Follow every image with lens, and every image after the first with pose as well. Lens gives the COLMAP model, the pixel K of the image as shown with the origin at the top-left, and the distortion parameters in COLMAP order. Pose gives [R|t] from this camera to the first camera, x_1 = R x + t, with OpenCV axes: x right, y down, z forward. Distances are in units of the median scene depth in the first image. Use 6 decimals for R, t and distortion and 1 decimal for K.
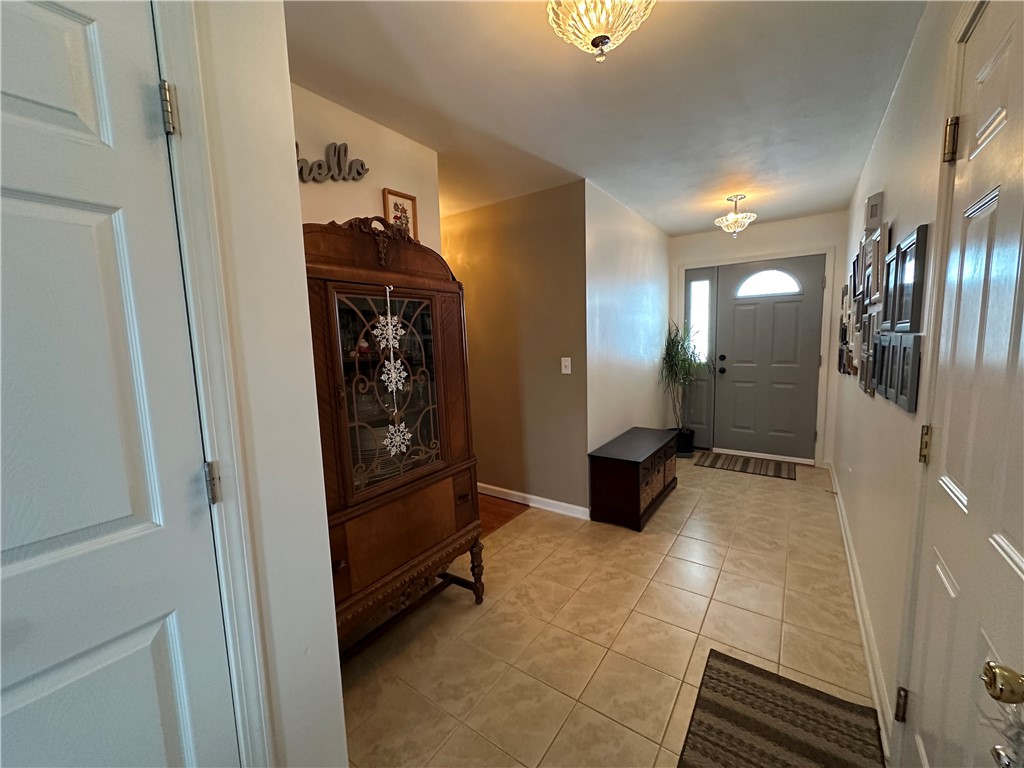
lens RADIAL K [[405.4, 0, 512.0], [0, 405.4, 384.0], [0, 0, 1]] dist [-0.001661, 0.000113]
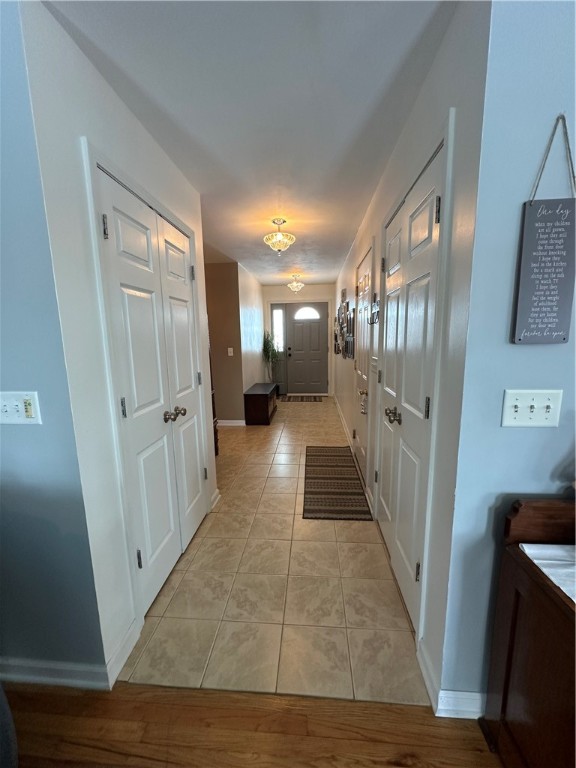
lens RADIAL K [[304.0, 0, 288.0], [0, 304.0, 384.0], [0, 0, 1]] dist [-0.001661, 0.000113]
pose [[0.859761, -0.067093, 0.506270, -0.351668], [0.050269, 0.997637, 0.046842, 0.051742], [-0.508216, -0.014823, 0.861102, -0.406425]]
